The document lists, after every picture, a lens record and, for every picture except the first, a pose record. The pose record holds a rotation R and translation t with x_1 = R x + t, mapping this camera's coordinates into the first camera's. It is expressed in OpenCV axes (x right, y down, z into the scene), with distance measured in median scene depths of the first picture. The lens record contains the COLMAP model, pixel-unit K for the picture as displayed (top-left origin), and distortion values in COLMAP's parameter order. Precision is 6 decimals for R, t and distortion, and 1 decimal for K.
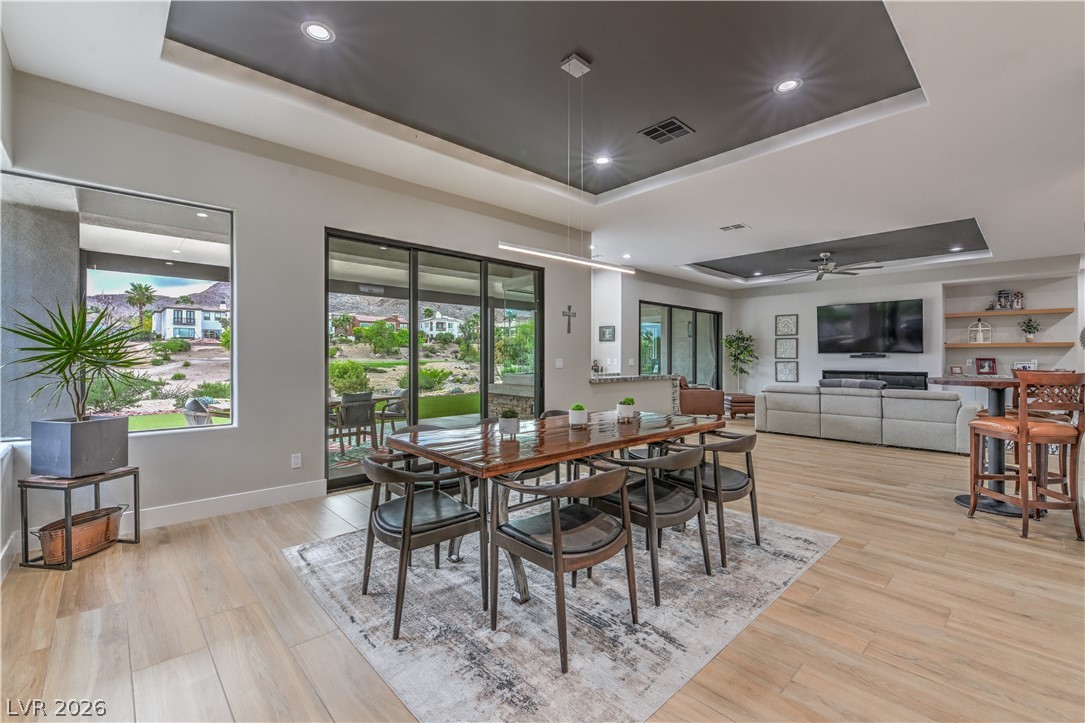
lens RADIAL K [[461.9, 0, 544.7], [0, 461.9, 362.6], [0, 0, 1]] dist [0.016515, -0.009882]
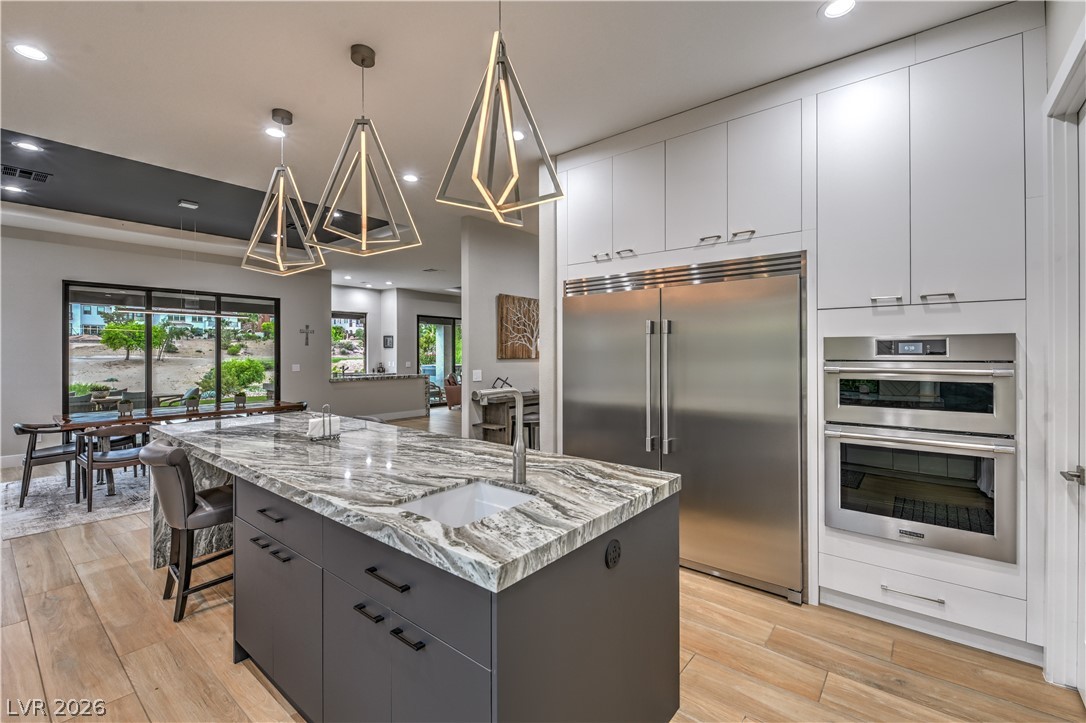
lens RADIAL K [[465.3, 0, 549.0], [0, 465.3, 354.2], [0, 0, 1]] dist [-0.000569, -0.000780]
pose [[0.989551, -0.002766, 0.144155, 0.184325], [0.004111, 0.999951, -0.009035, -0.007670], [-0.144123, 0.009533, 0.989514, -0.148859]]
